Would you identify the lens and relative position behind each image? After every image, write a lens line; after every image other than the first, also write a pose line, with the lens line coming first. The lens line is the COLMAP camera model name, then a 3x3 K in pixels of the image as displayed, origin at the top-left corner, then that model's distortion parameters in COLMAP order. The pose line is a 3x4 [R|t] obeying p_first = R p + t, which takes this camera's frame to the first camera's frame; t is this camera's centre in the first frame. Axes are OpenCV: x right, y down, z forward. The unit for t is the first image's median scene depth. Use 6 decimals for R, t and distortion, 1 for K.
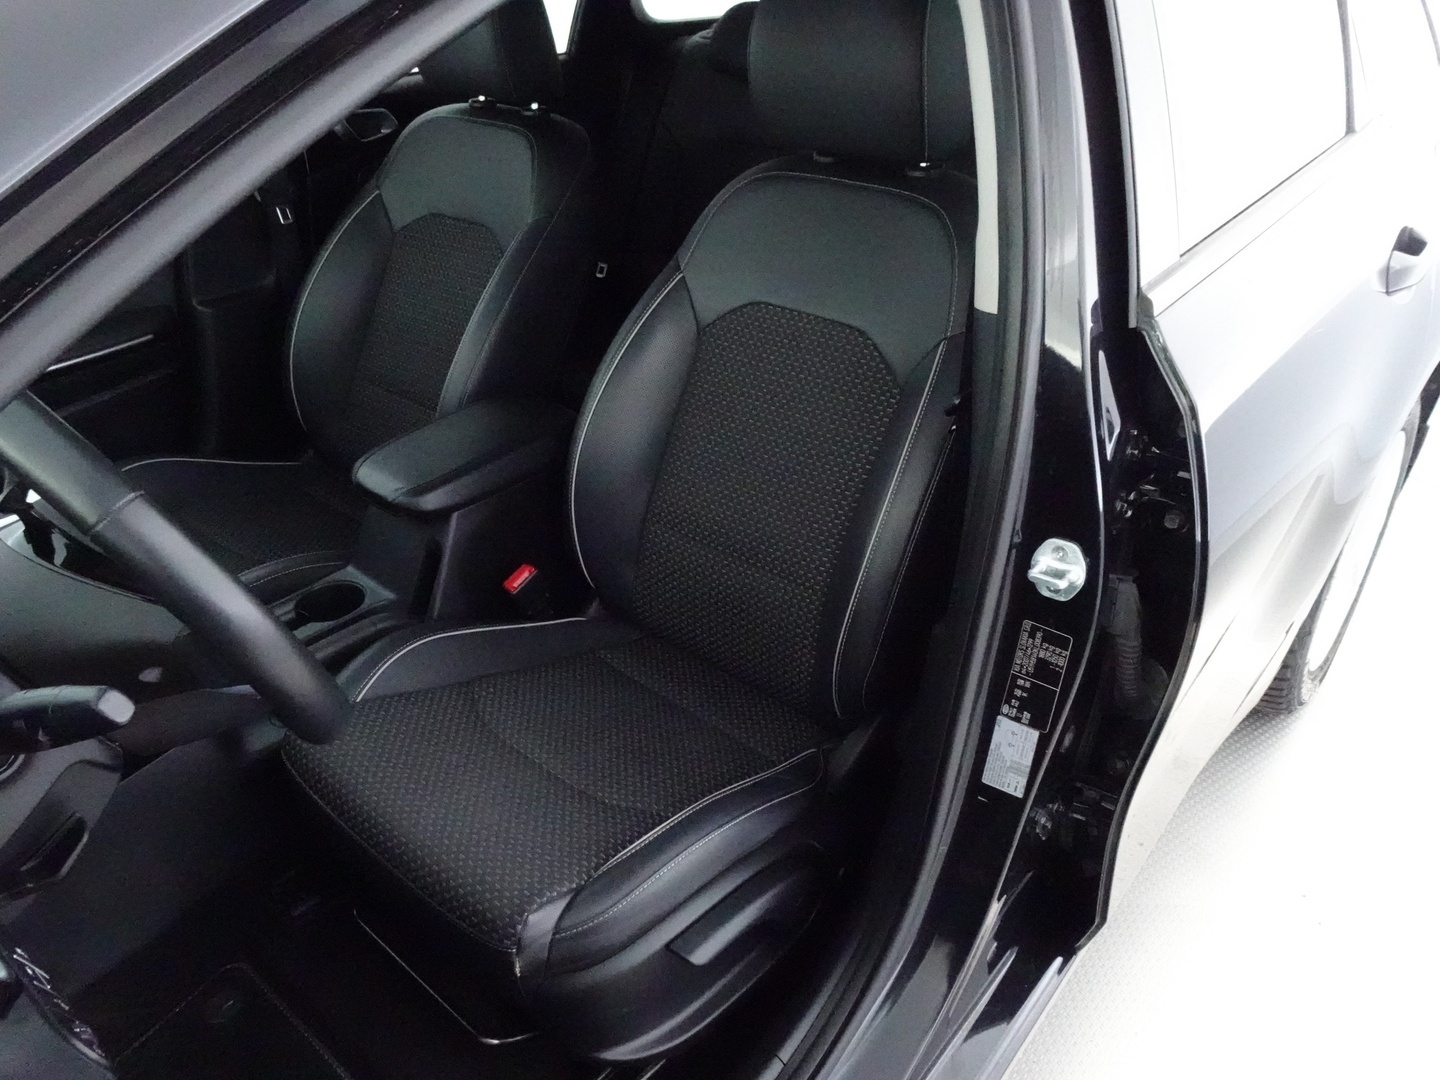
lens RADIAL K [[1031.9, 0, 720.0], [0, 1031.9, 540.0], [0, 0, 1]] dist [0.001621, 0.000432]
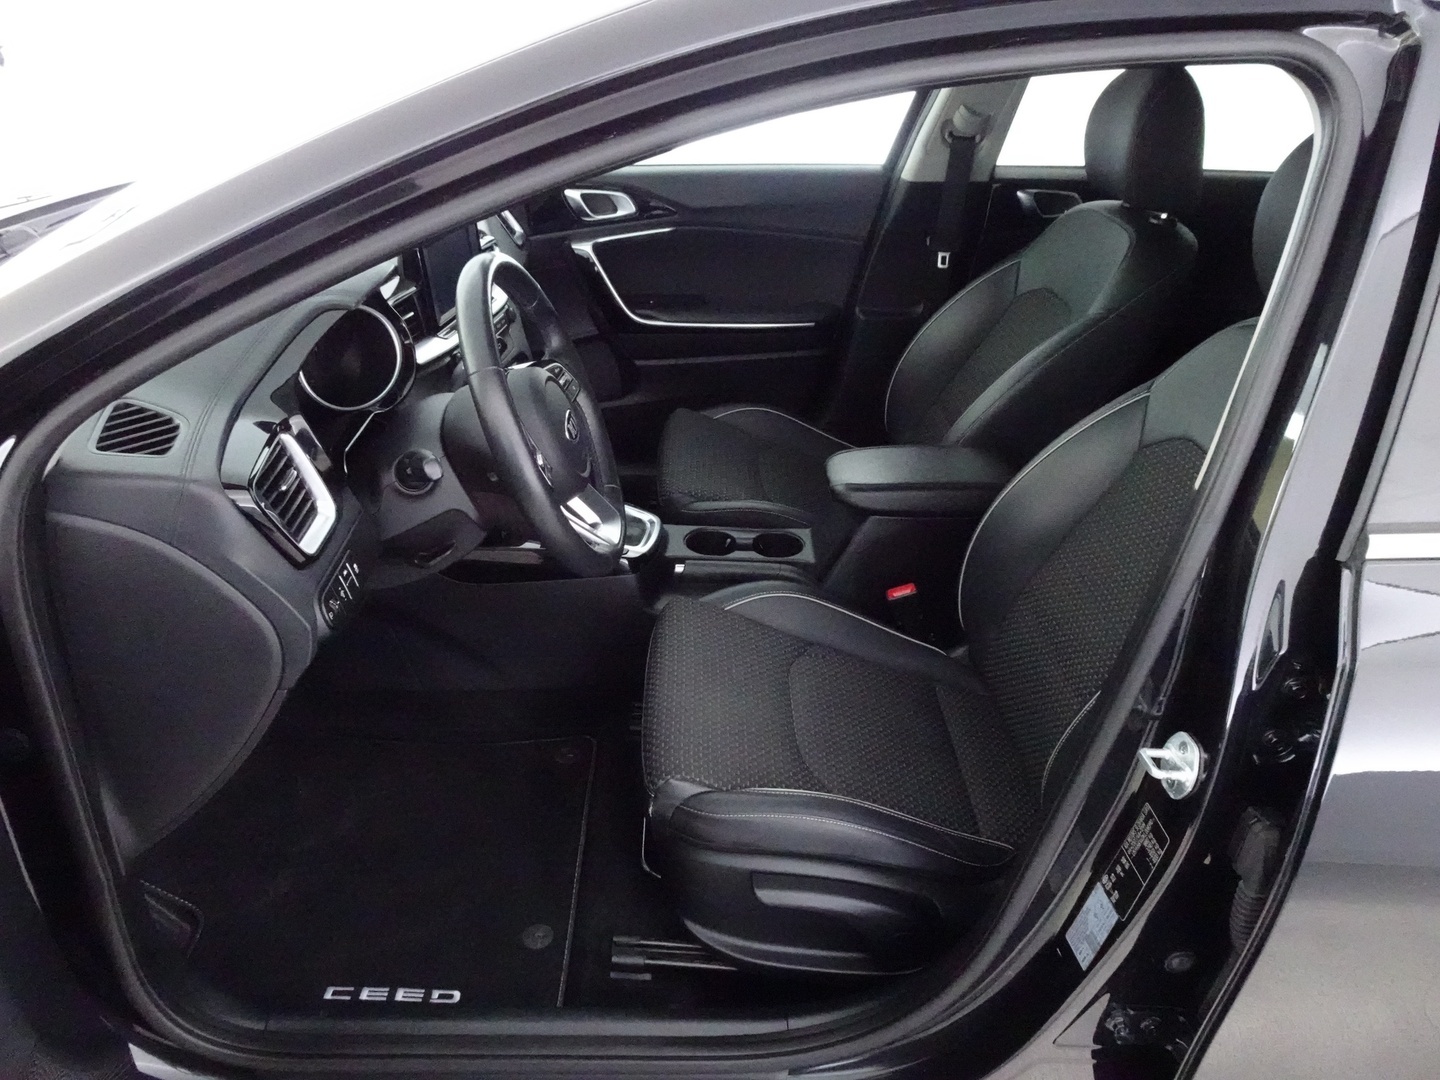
lens RADIAL K [[1031.9, 0, 720.0], [0, 1031.9, 540.0], [0, 0, 1]] dist [0.001621, 0.000432]
pose [[0.665009, 0.391107, -0.636237, 0.533050], [-0.422360, 0.899543, 0.111506, -0.080688], [0.615934, 0.194569, 0.763393, -0.035242]]
